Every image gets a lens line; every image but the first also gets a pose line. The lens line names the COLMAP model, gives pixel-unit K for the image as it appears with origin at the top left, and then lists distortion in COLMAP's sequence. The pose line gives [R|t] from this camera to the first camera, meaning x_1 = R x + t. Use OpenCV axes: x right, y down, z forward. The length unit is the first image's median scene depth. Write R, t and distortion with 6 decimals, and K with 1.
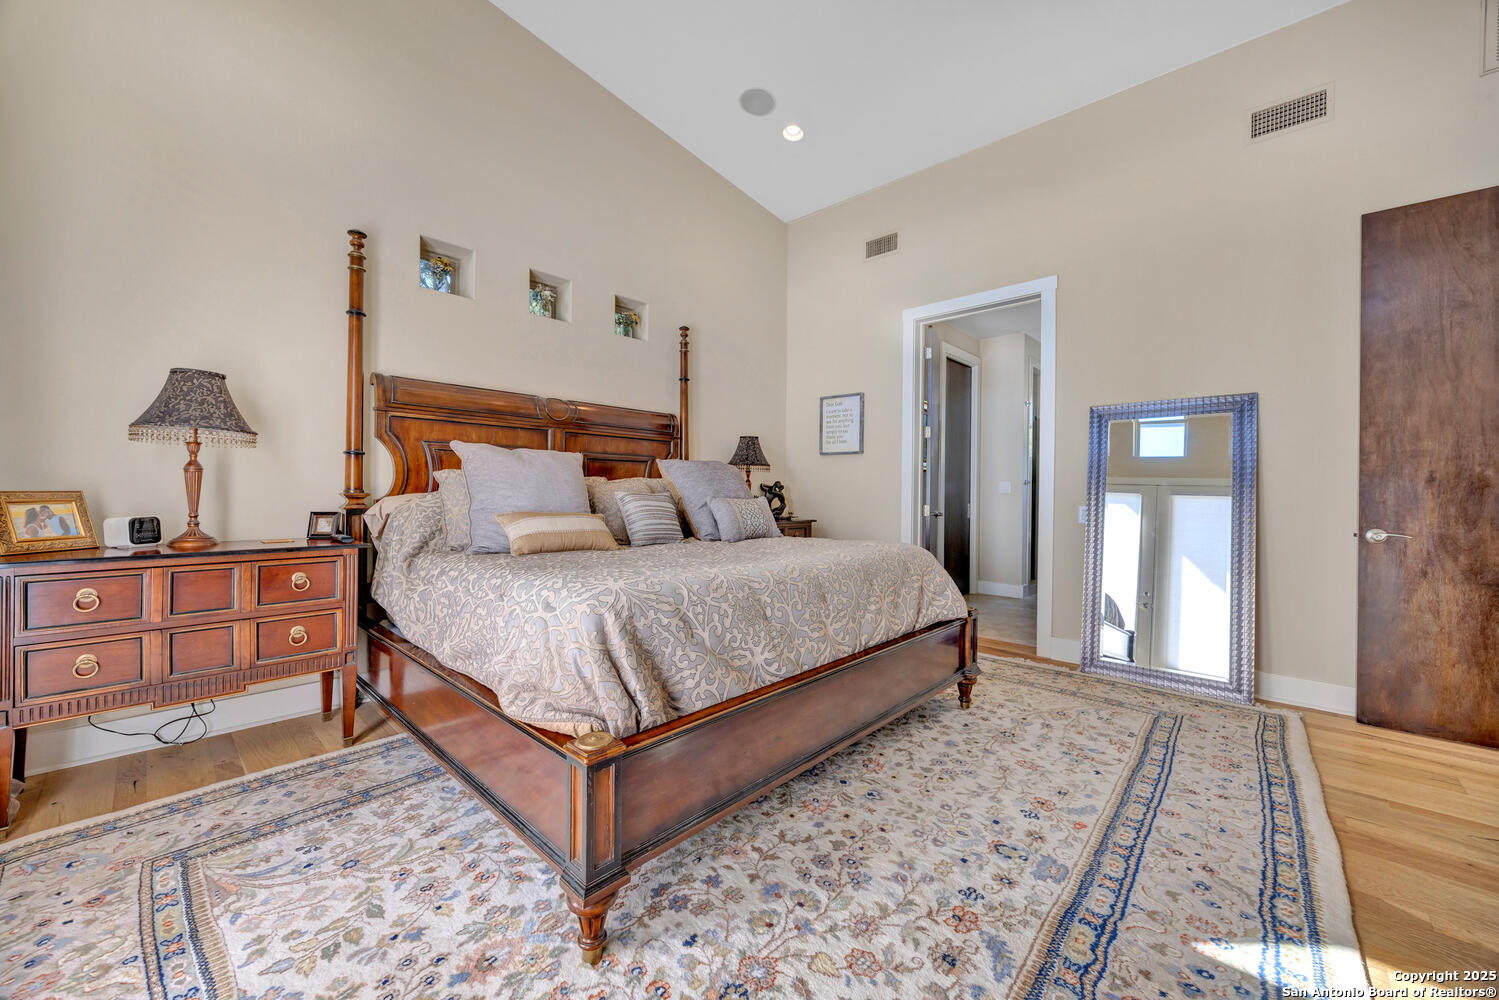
lens RADIAL K [[573.5, 0, 749.5], [0, 573.5, 500.0], [0, 0, 1]] dist [0.000224, 0.000055]
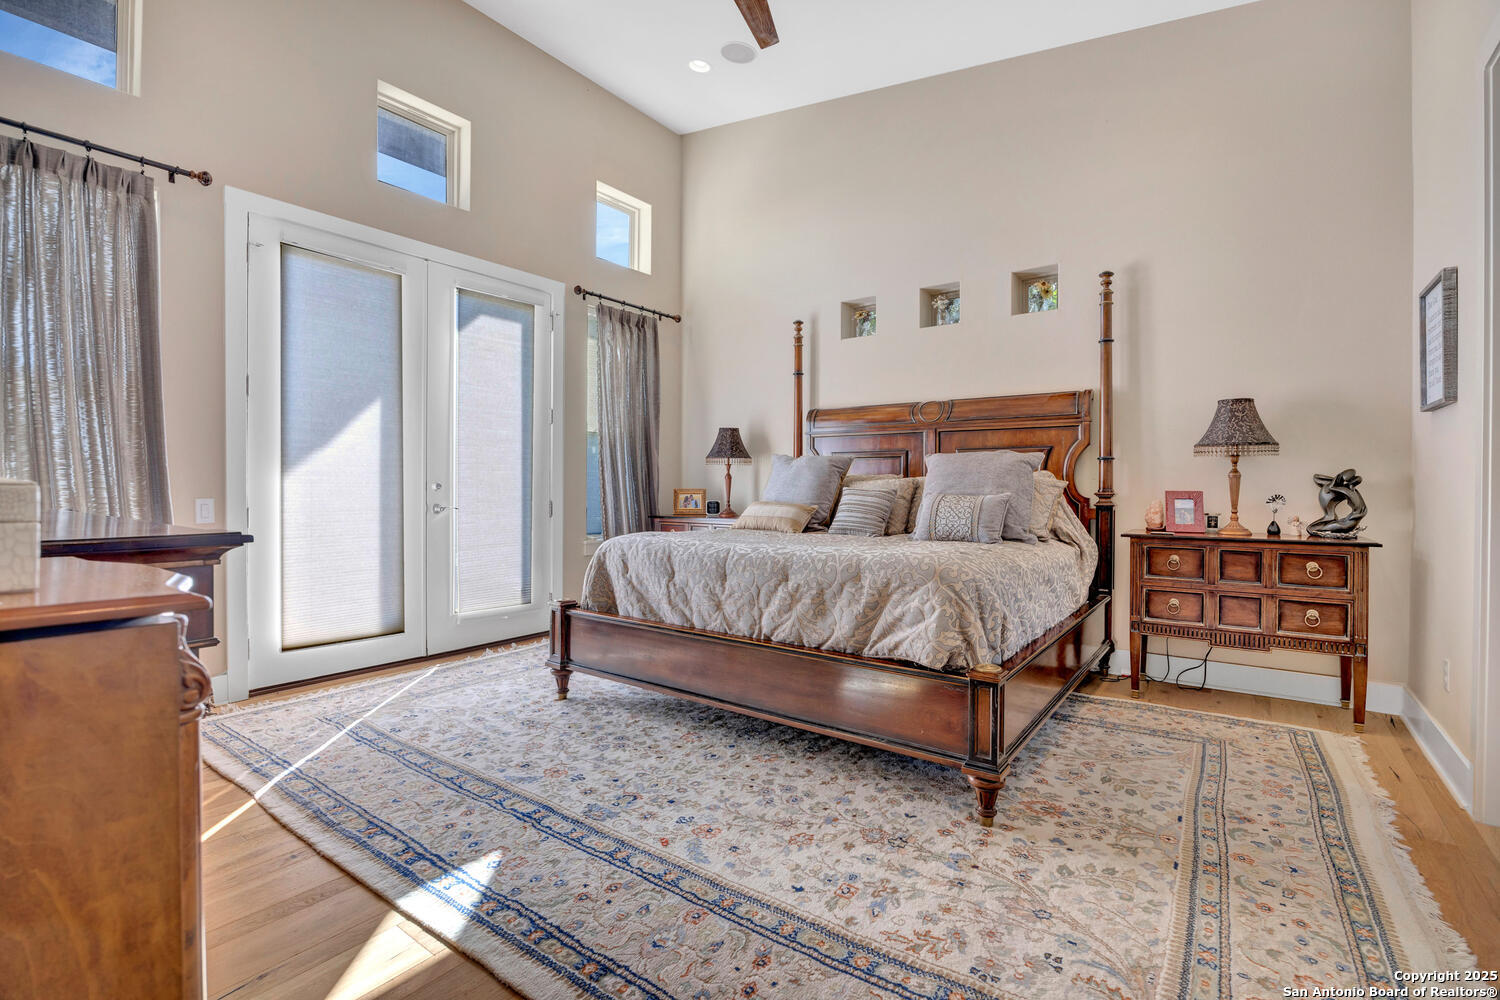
lens RADIAL K [[677.1, 0, 750.0], [0, 677.1, 500.0], [0, 0, 1]] dist [-0.011006, 0.000087]
pose [[0.103819, 0.009054, -0.994555, 1.532647], [-0.014762, 0.999862, 0.007562, 0.004514], [0.994487, 0.013897, 0.103939, 0.932350]]
